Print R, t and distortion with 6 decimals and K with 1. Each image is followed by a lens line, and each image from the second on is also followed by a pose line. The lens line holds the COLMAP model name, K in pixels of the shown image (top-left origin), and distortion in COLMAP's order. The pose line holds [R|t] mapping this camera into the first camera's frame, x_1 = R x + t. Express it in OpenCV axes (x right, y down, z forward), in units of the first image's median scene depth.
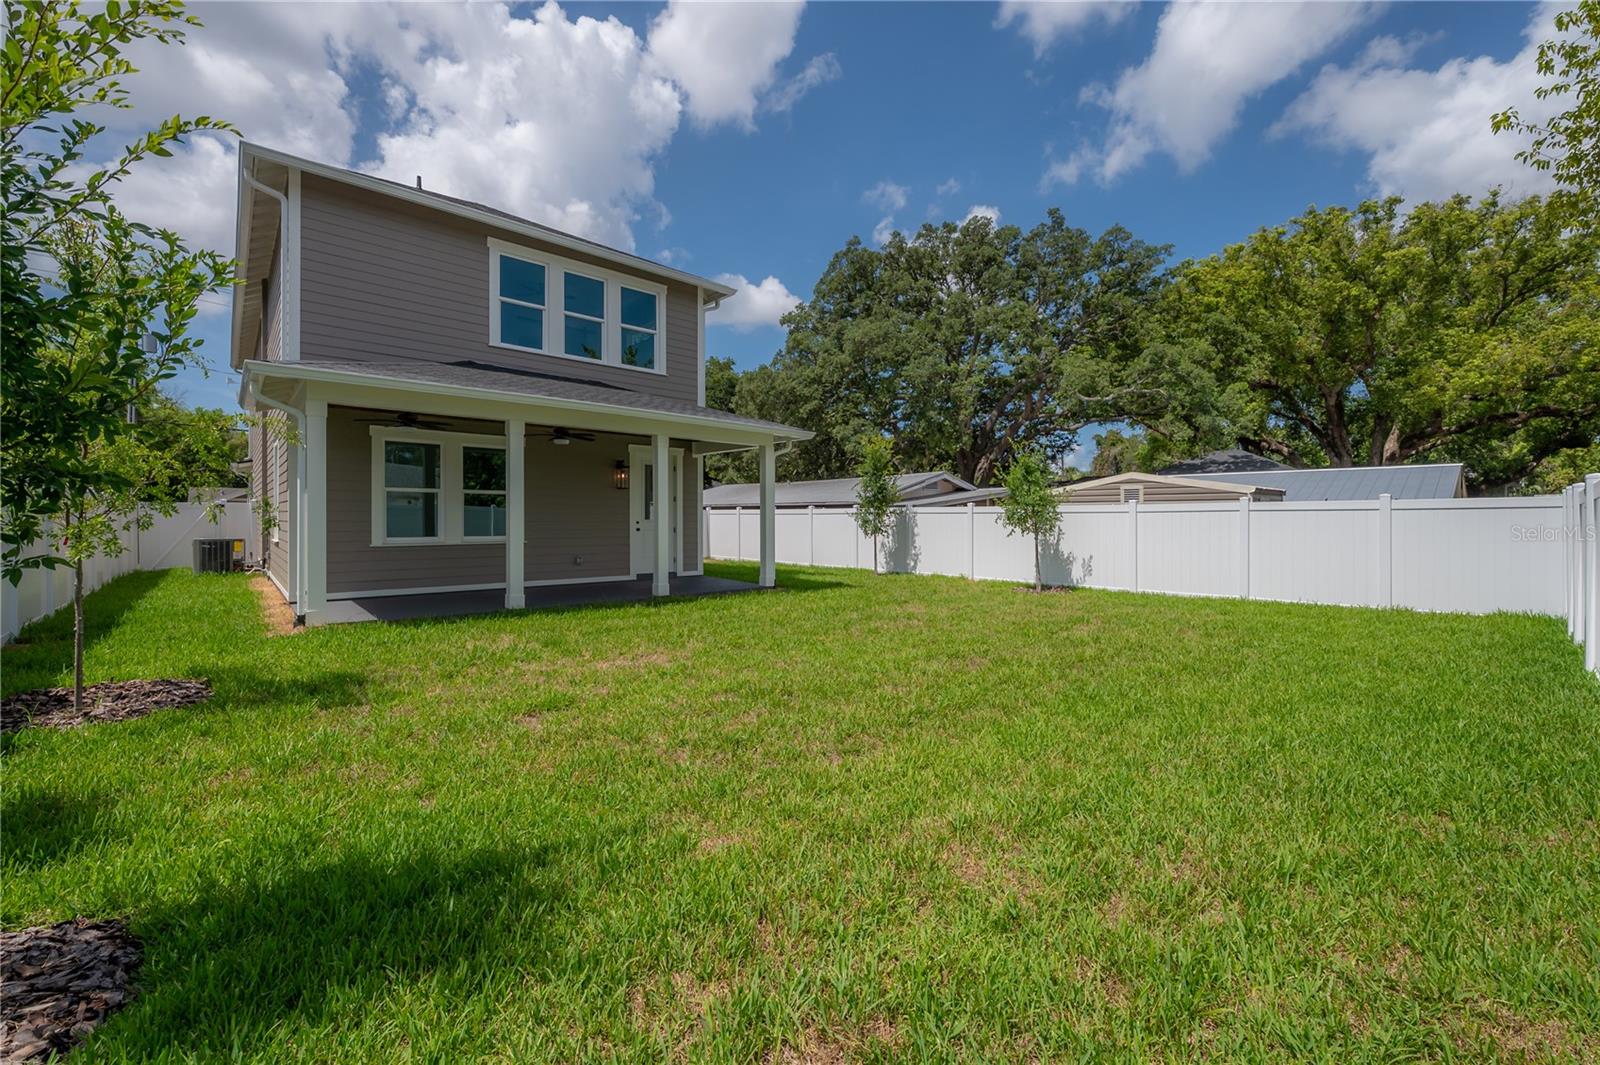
lens RADIAL K [[640.6, 0, 775.8], [0, 640.6, 516.1], [0, 0, 1]] dist [0.000249, 0.000001]
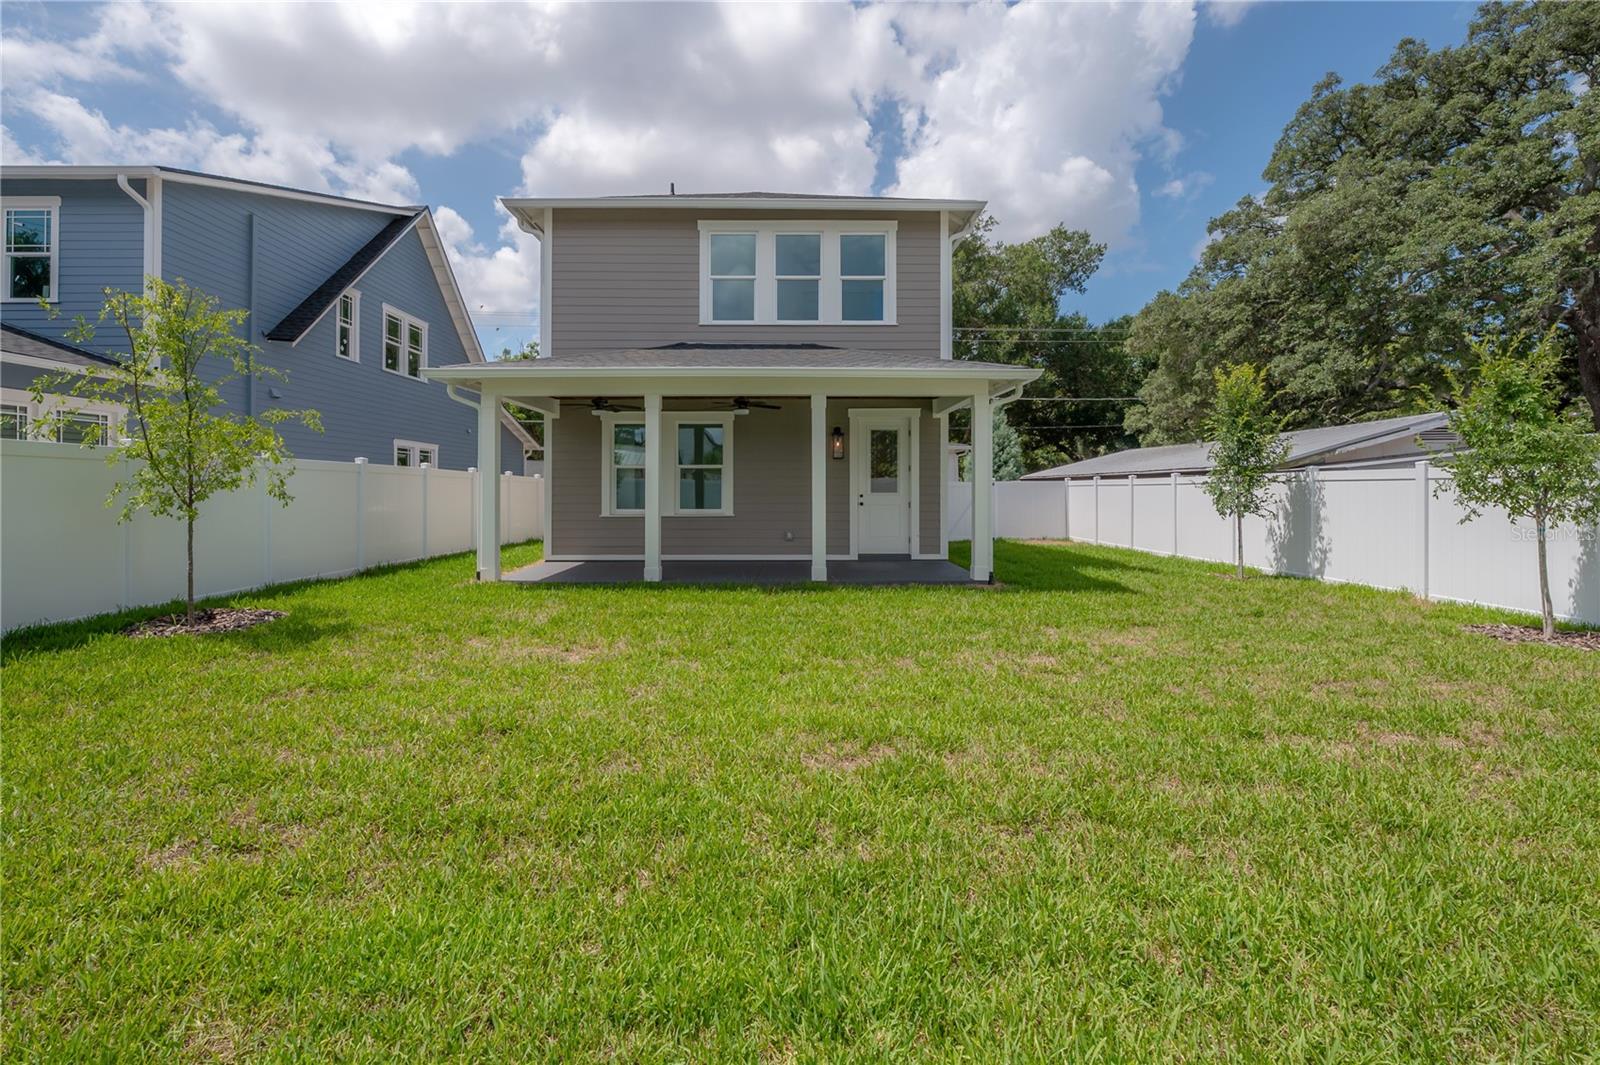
lens RADIAL K [[654.4, 0, 801.1], [0, 654.4, 487.5], [0, 0, 1]] dist [-0.001189, -0.000164]
pose [[0.766973, -0.008539, -0.641623, 0.311858], [0.005571, 0.999962, -0.006648, 0.003758], [0.641656, 0.001524, 0.766991, 0.261587]]
